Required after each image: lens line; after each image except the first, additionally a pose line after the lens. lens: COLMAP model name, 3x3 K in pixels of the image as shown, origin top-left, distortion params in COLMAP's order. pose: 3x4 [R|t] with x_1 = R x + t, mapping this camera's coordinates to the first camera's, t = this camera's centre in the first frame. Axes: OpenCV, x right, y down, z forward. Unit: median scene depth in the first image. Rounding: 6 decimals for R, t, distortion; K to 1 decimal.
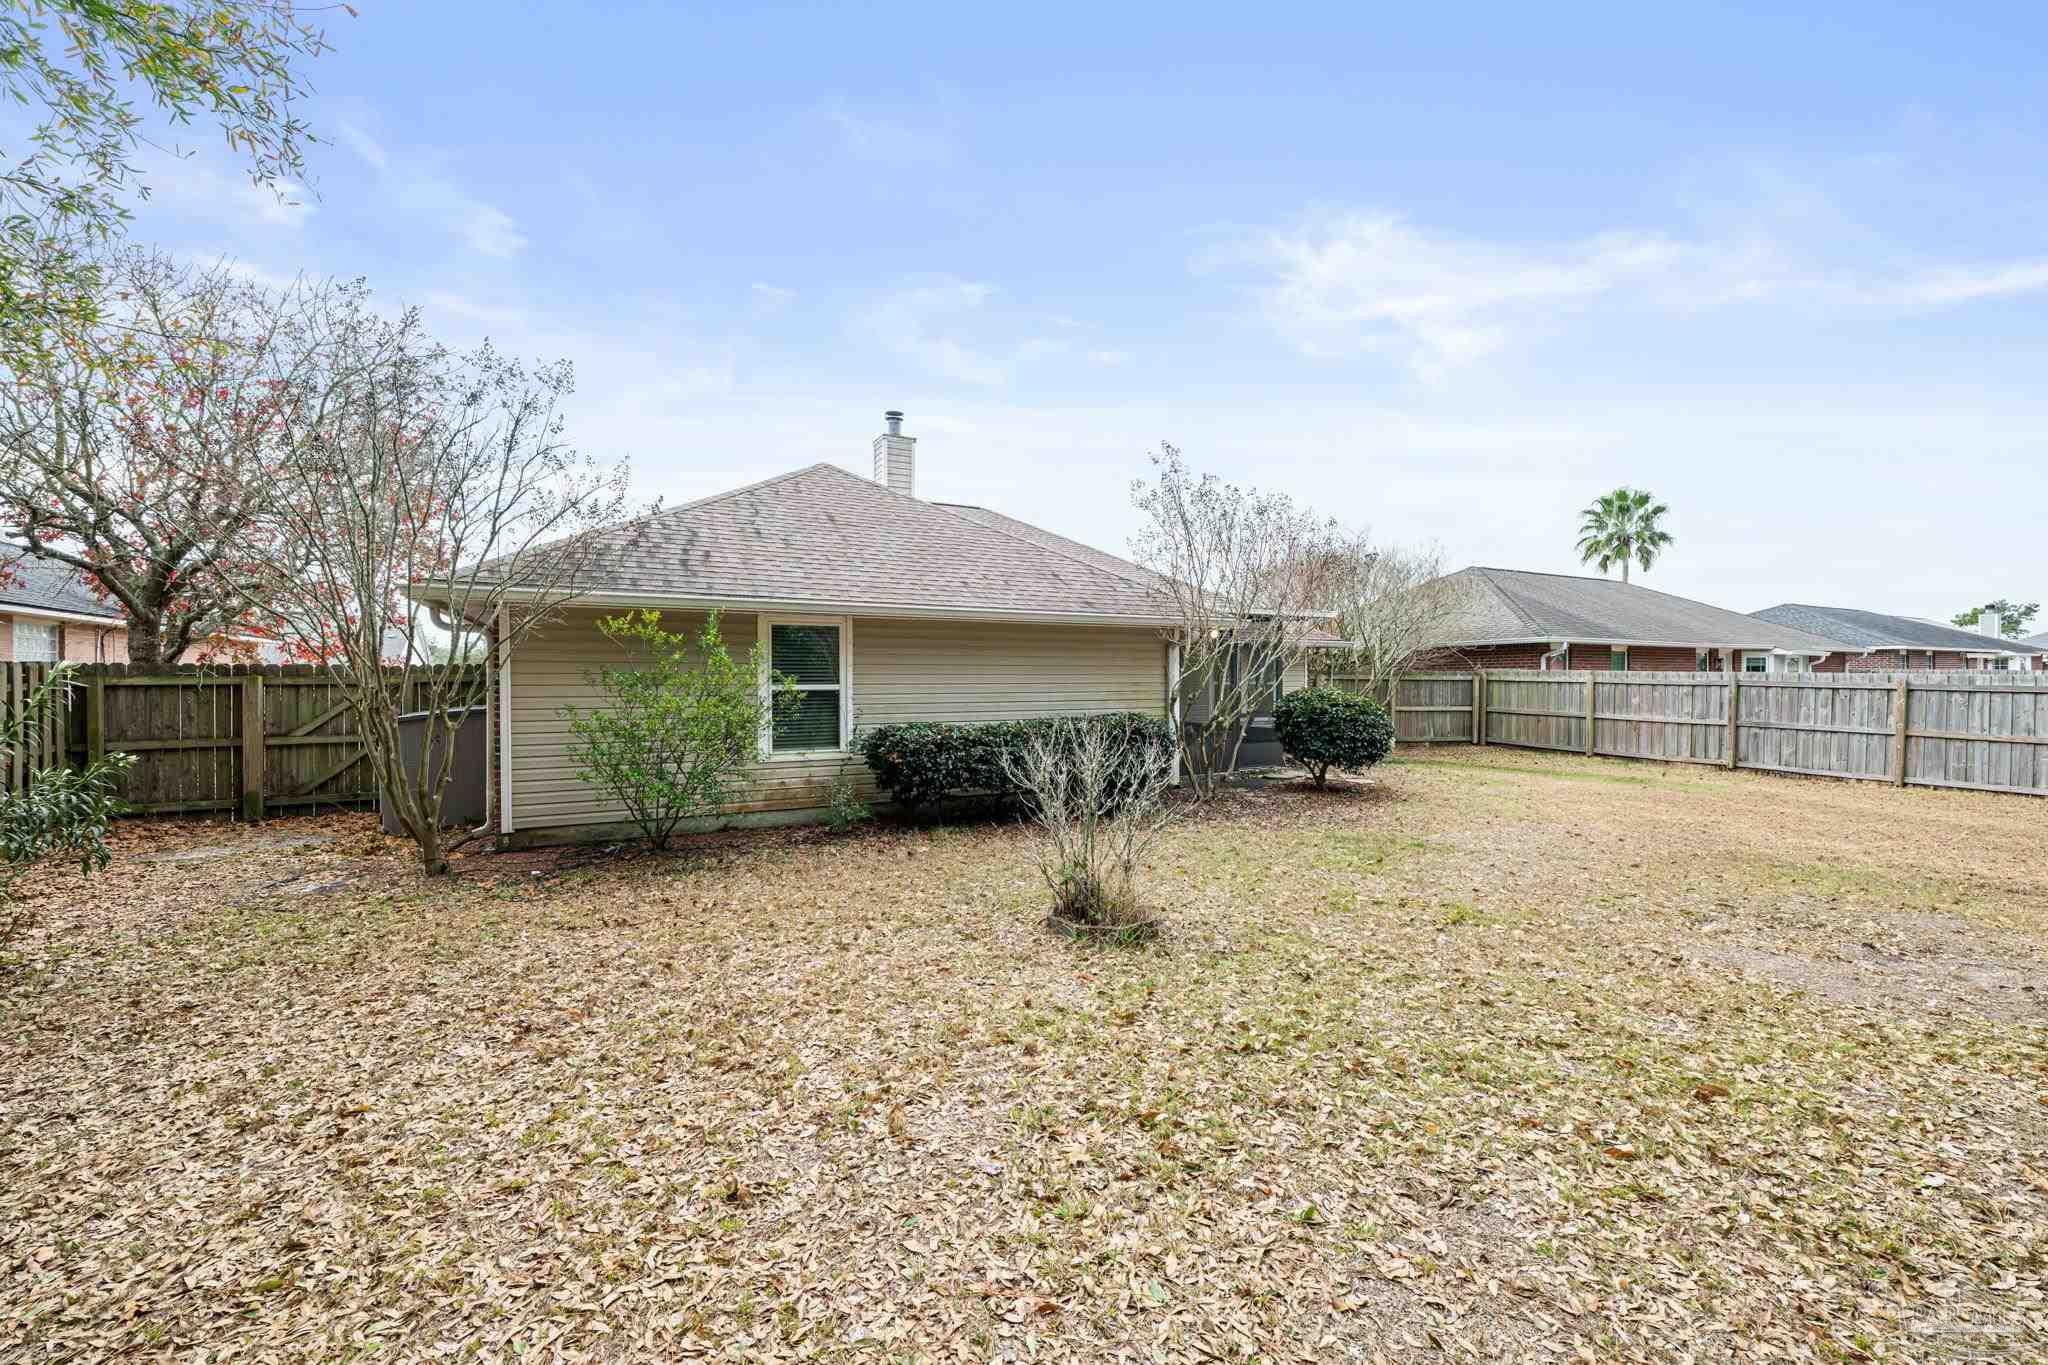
lens RADIAL K [[796.6, 0, 1024.0], [0, 796.6, 682.5], [0, 0, 1]] dist [0.000026, 0.000003]
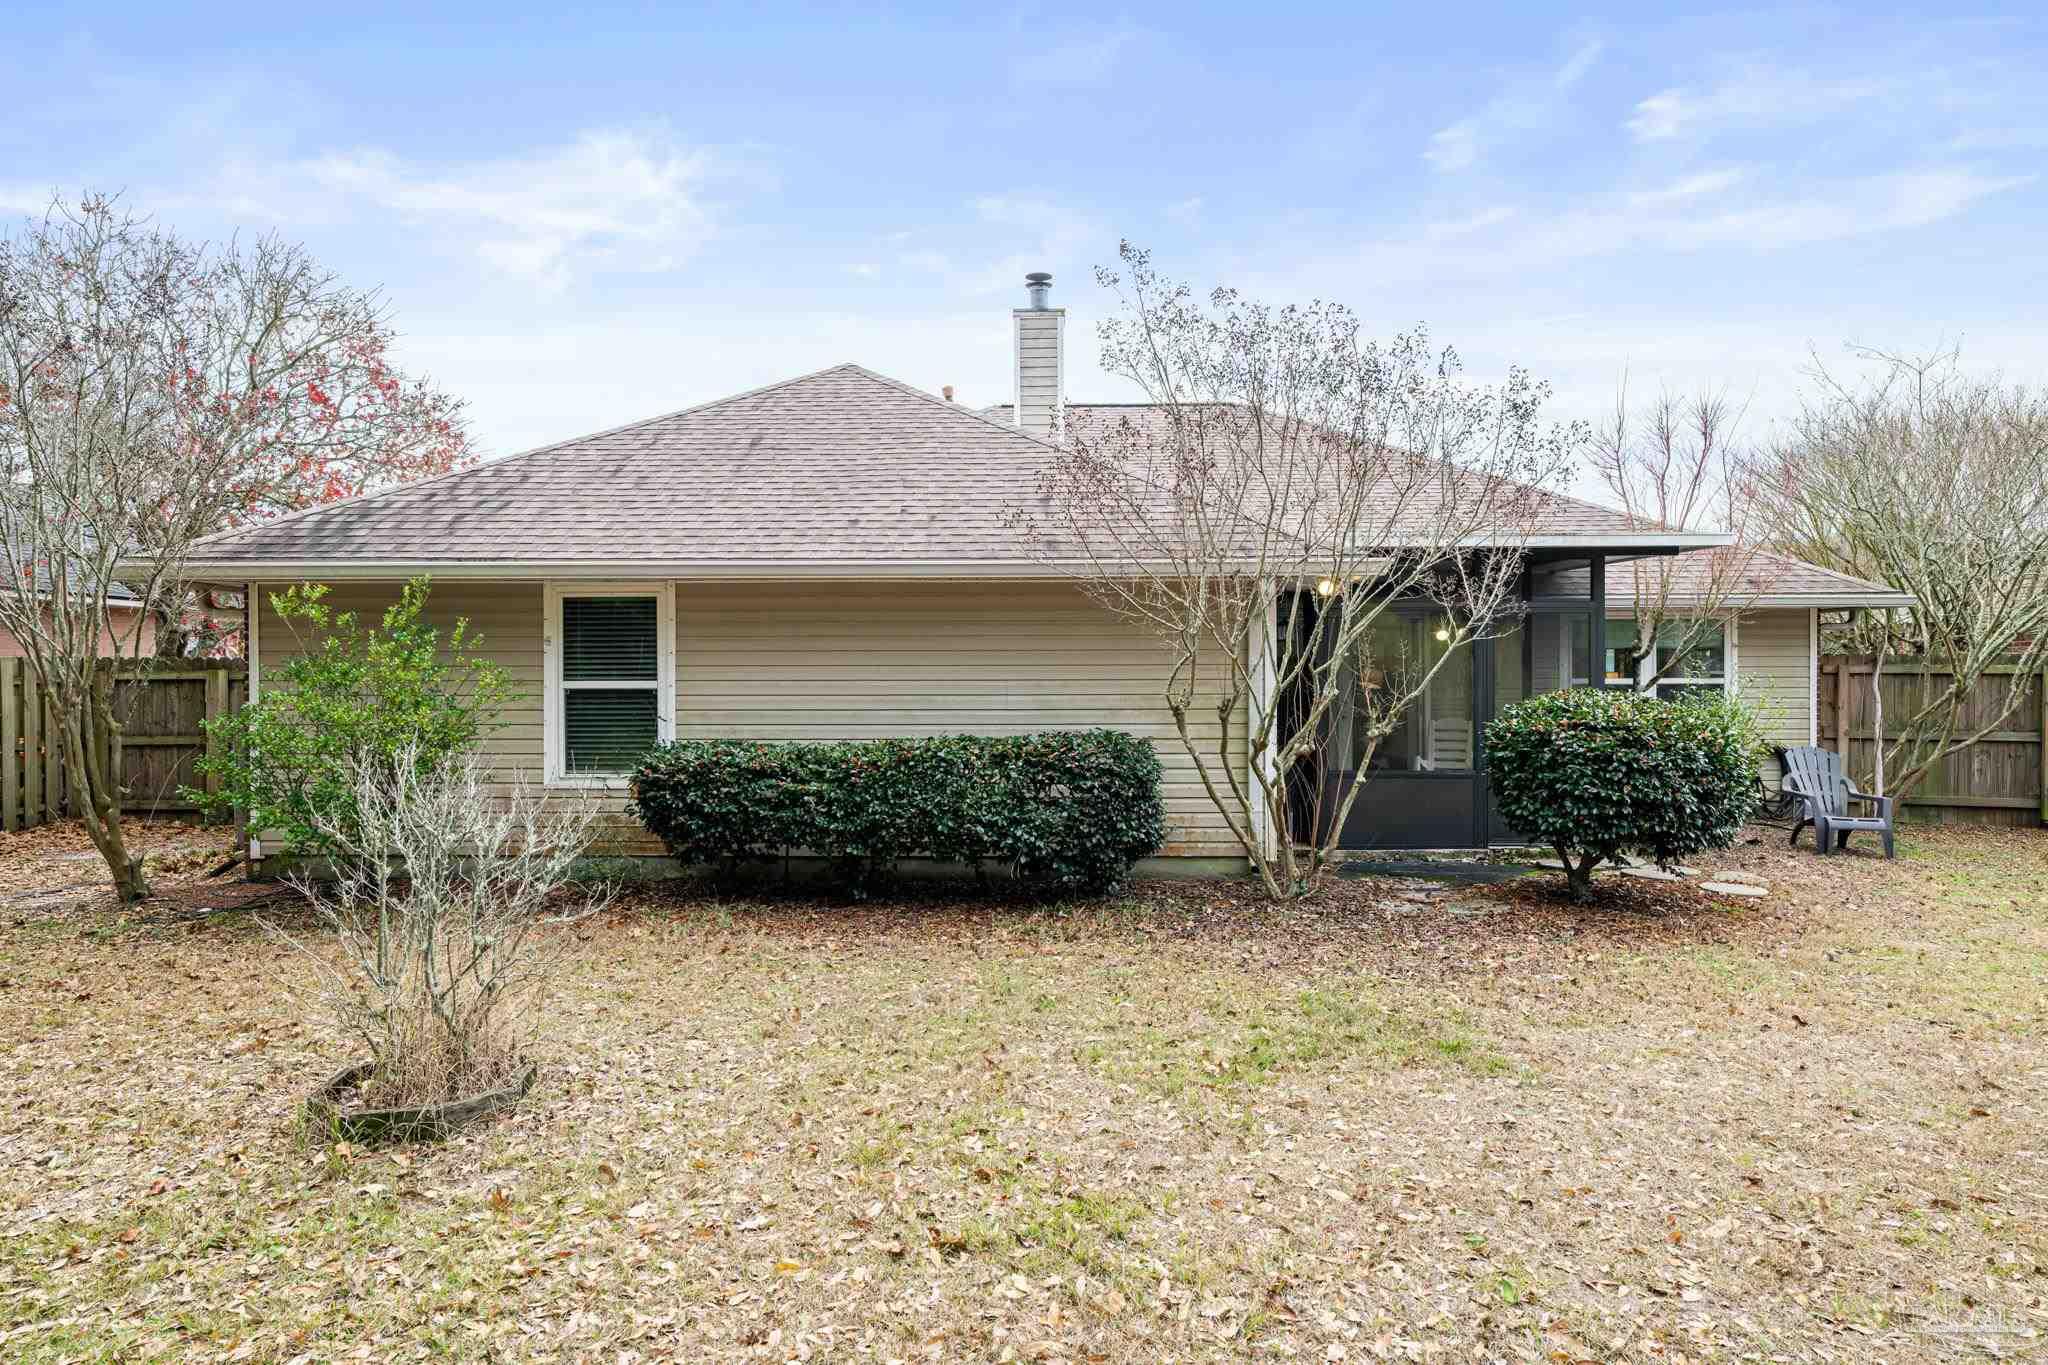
lens RADIAL K [[1124.1, 0, 1024.0], [0, 1124.1, 682.5], [0, 0, 1]] dist [0.000594, 0.000135]
pose [[0.873115, 0.002577, -0.487508, 0.516066], [-0.000692, 0.999992, 0.004046, -0.000373], [0.487514, -0.003195, 0.873109, 0.300341]]
